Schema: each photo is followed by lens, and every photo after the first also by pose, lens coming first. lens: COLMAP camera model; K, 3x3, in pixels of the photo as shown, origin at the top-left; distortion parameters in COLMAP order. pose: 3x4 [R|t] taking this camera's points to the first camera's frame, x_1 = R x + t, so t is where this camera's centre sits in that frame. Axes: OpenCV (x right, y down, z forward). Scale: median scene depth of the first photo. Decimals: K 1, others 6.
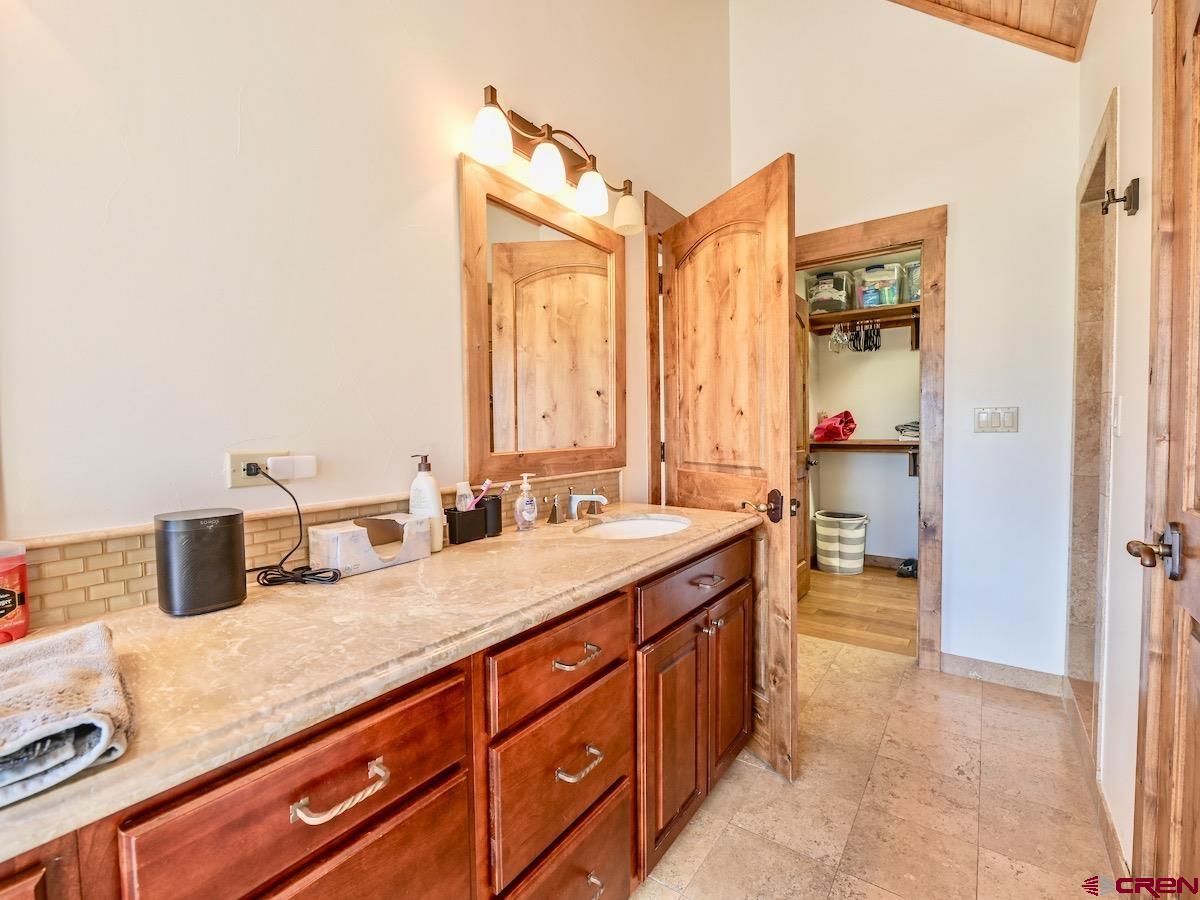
lens RADIAL K [[533.6, 0, 598.6], [0, 533.6, 452.5], [0, 0, 1]] dist [-0.008862, 0.000088]
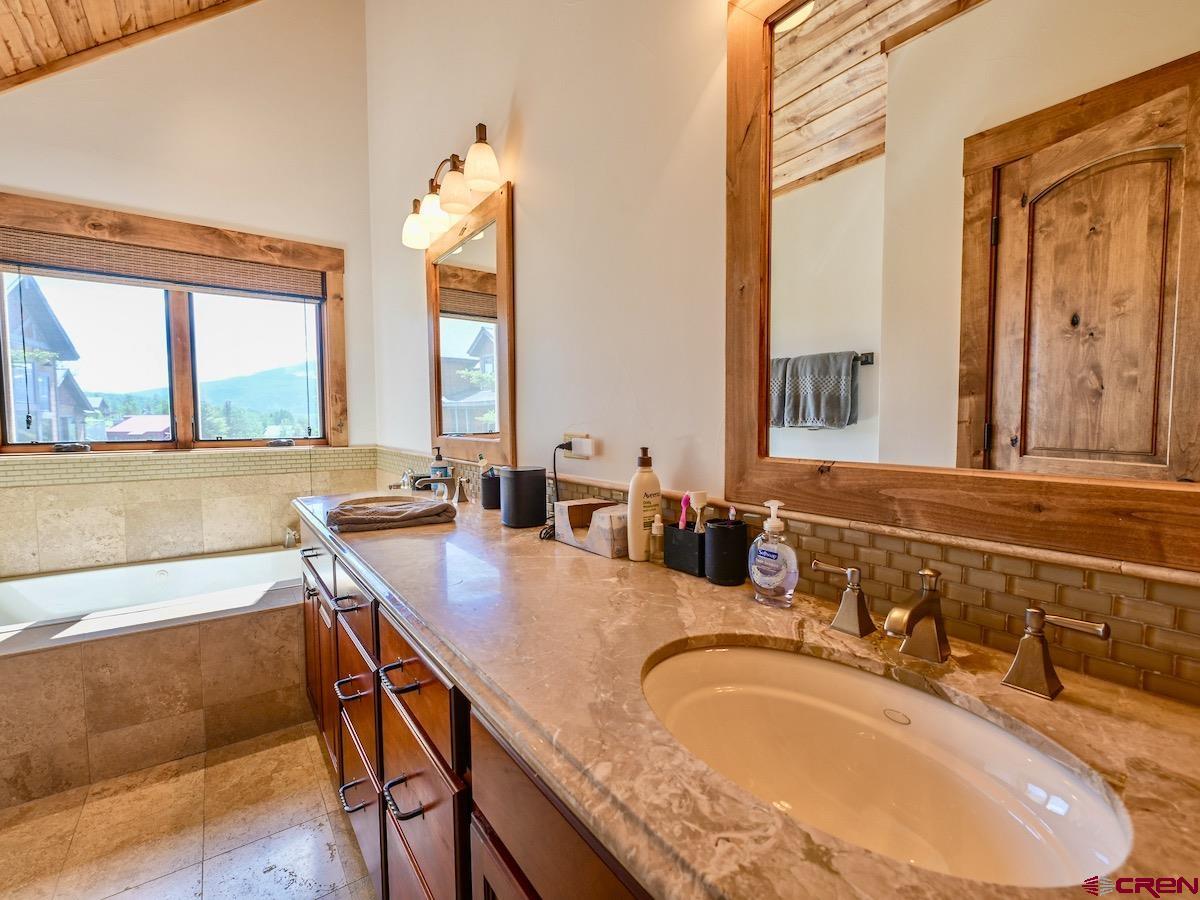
lens RADIAL K [[533.6, 0, 598.6], [0, 533.6, 452.5], [0, 0, 1]] dist [-0.008862, 0.000088]
pose [[-0.310335, 0.075740, -0.947605, 0.442532], [-0.034792, 0.995248, 0.090942, -0.054015], [0.949990, 0.061191, -0.306225, 1.025672]]
